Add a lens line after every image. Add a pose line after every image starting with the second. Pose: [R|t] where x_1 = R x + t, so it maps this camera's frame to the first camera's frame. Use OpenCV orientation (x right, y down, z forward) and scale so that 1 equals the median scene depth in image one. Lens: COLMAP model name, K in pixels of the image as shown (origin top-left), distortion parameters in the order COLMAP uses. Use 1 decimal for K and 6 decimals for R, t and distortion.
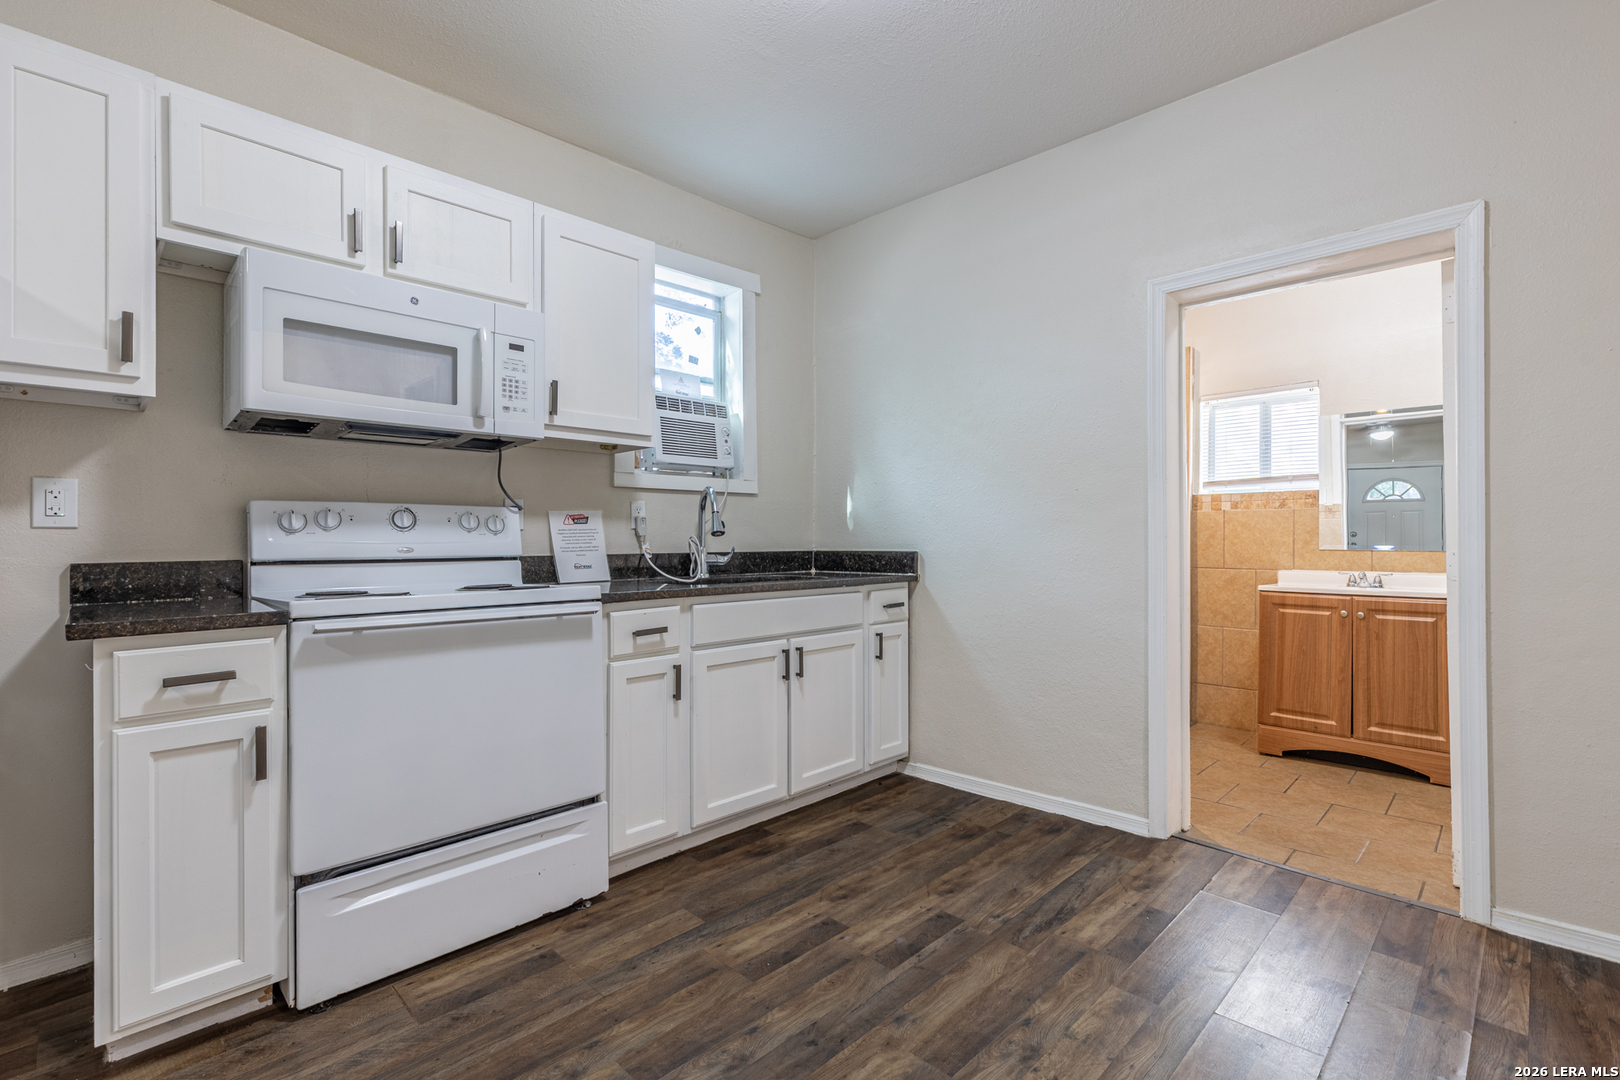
lens RADIAL K [[729.6, 0, 816.1], [0, 729.6, 535.9], [0, 0, 1]] dist [0.007460, -0.001091]
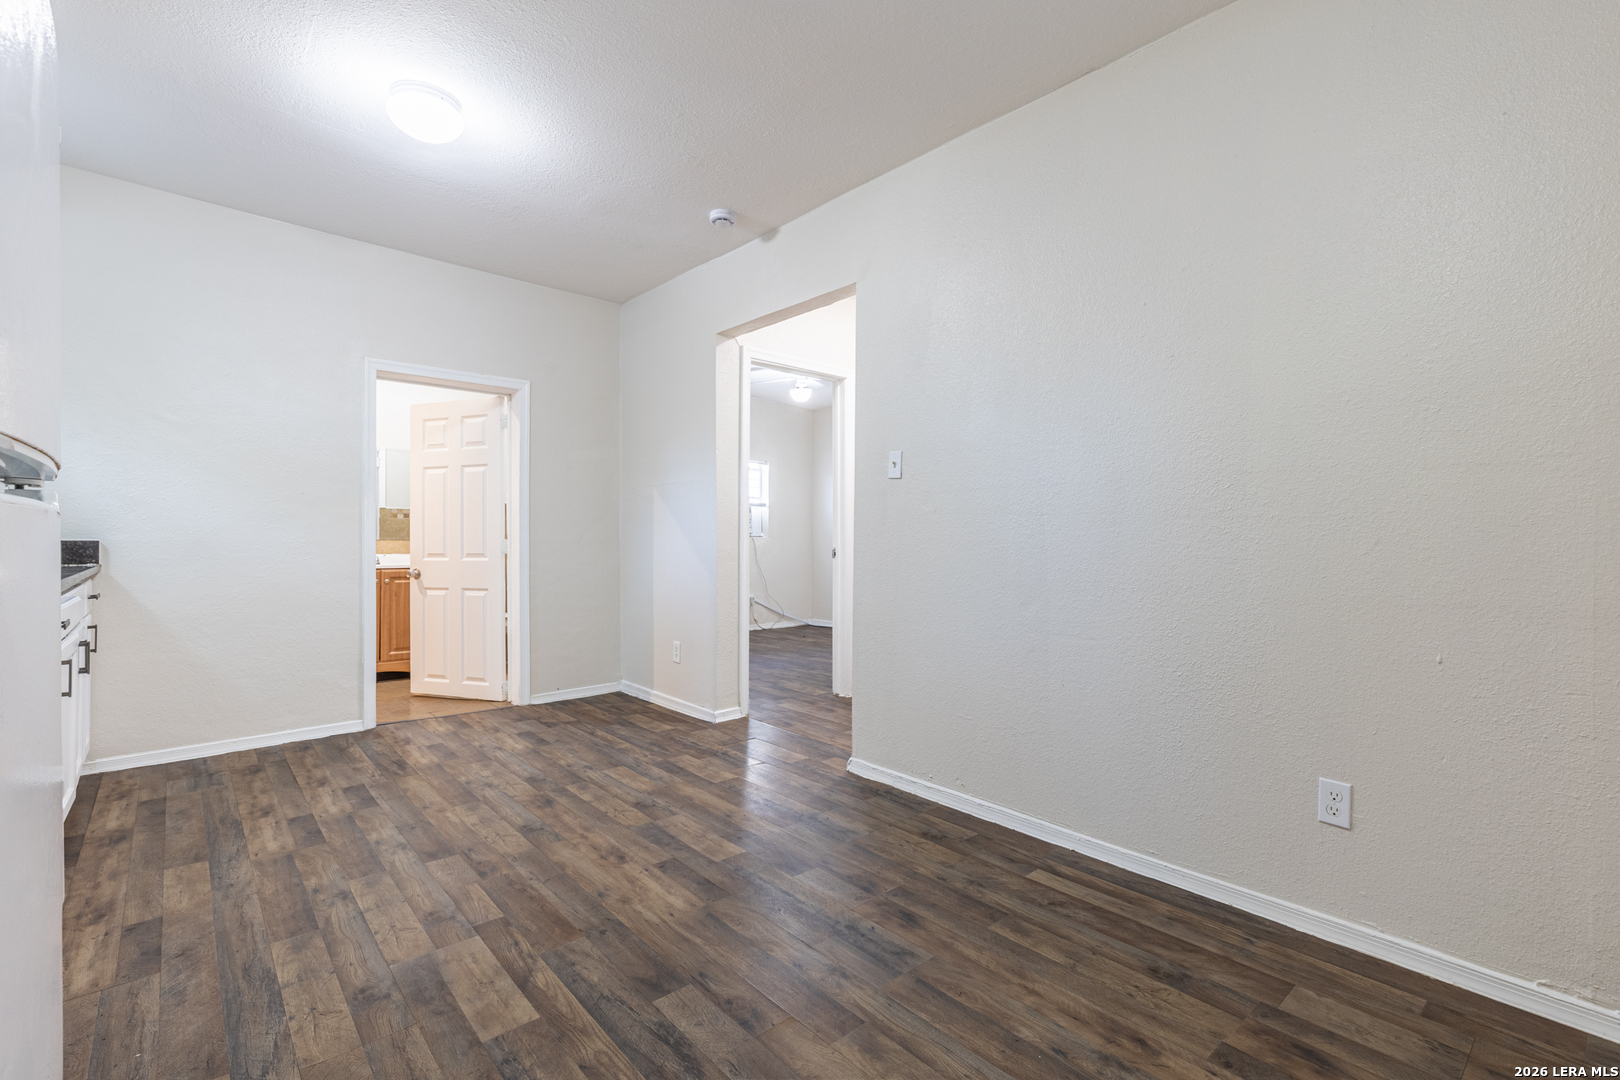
lens RADIAL K [[729.6, 0, 815.2], [0, 729.6, 535.2], [0, 0, 1]] dist [0.007460, -0.001091]
pose [[0.071856, 0.005305, 0.997401, -0.964588], [-0.012565, 0.999911, -0.004413, 0.006688], [-0.997336, -0.012216, 0.071916, -0.024768]]
